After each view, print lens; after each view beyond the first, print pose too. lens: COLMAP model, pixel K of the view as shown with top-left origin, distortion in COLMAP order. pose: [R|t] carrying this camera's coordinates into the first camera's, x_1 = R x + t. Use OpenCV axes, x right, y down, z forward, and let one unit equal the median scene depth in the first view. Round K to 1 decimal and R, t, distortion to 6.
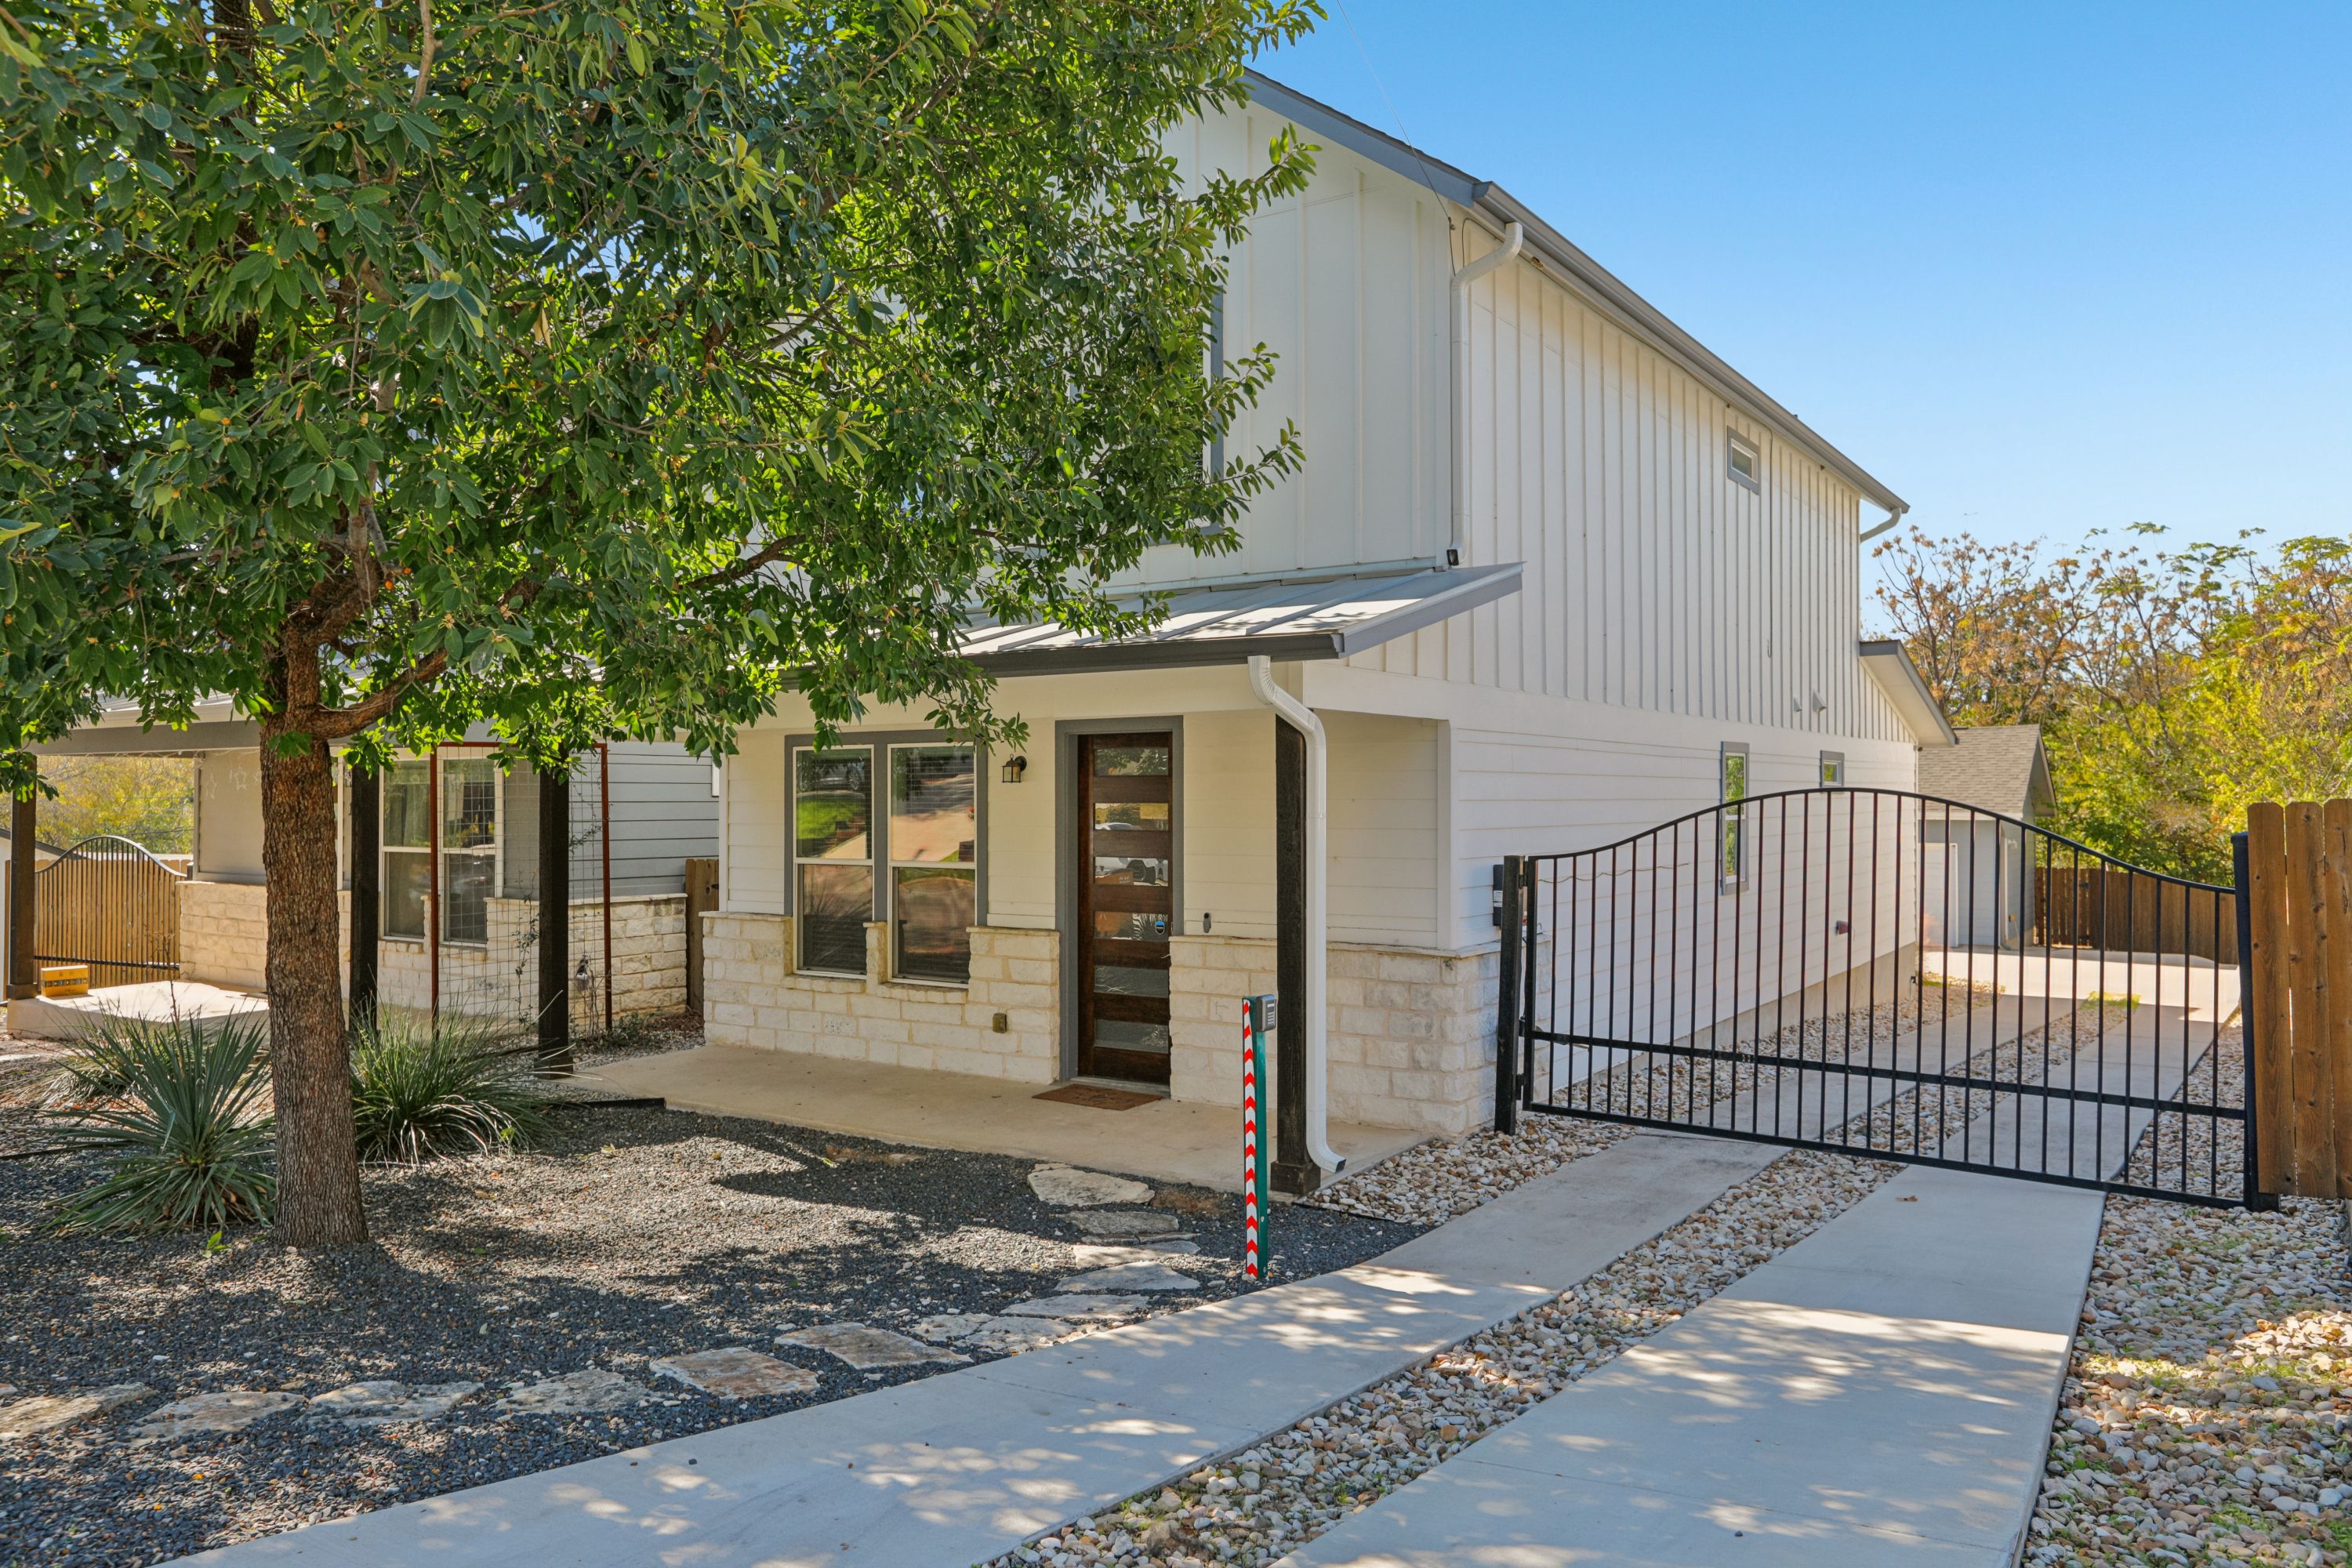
lens RADIAL K [[1693.0, 0, 1171.5], [0, 1693.0, 793.3], [0, 0, 1]] dist [-0.062588, -0.003086]
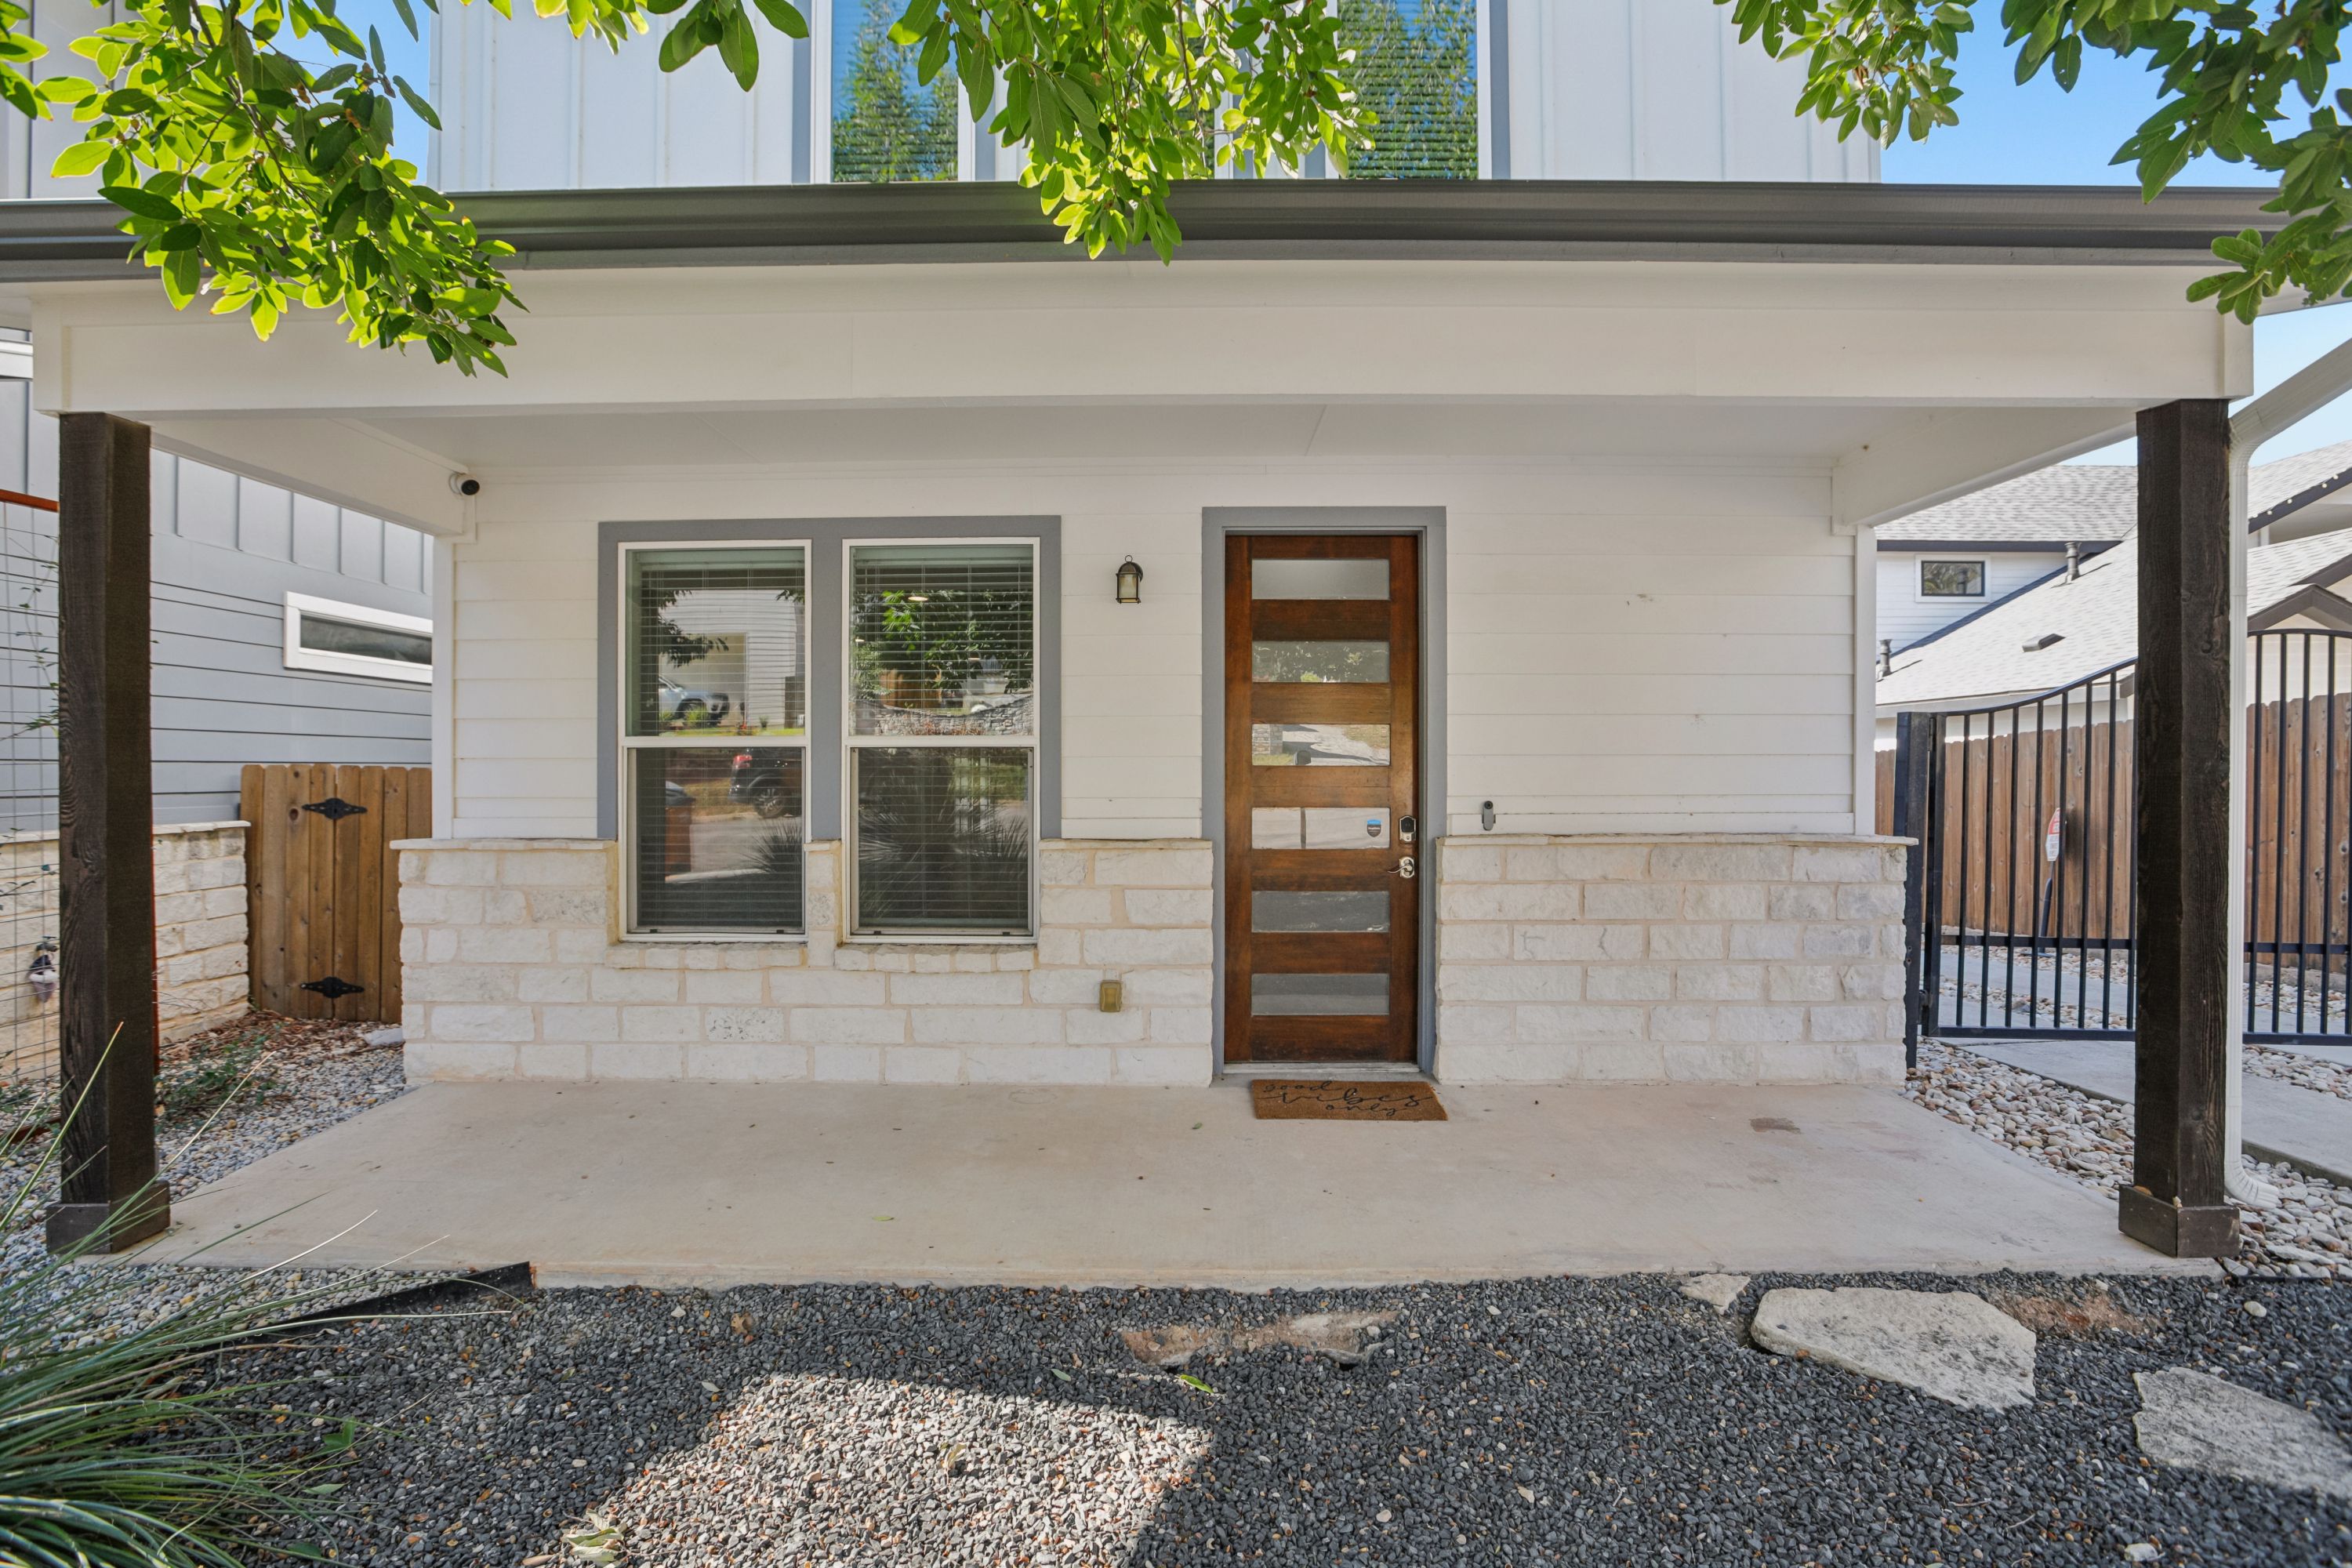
lens RADIAL K [[1107.5, 0, 1156.7], [0, 1107.5, 784.7], [0, 0, 1]] dist [-0.050772, 0.017373]
pose [[0.830934, -0.005943, 0.556339, -0.312941], [-0.001836, 0.999908, 0.013424, 0.055003], [-0.556367, -0.012176, 0.830847, 0.666636]]
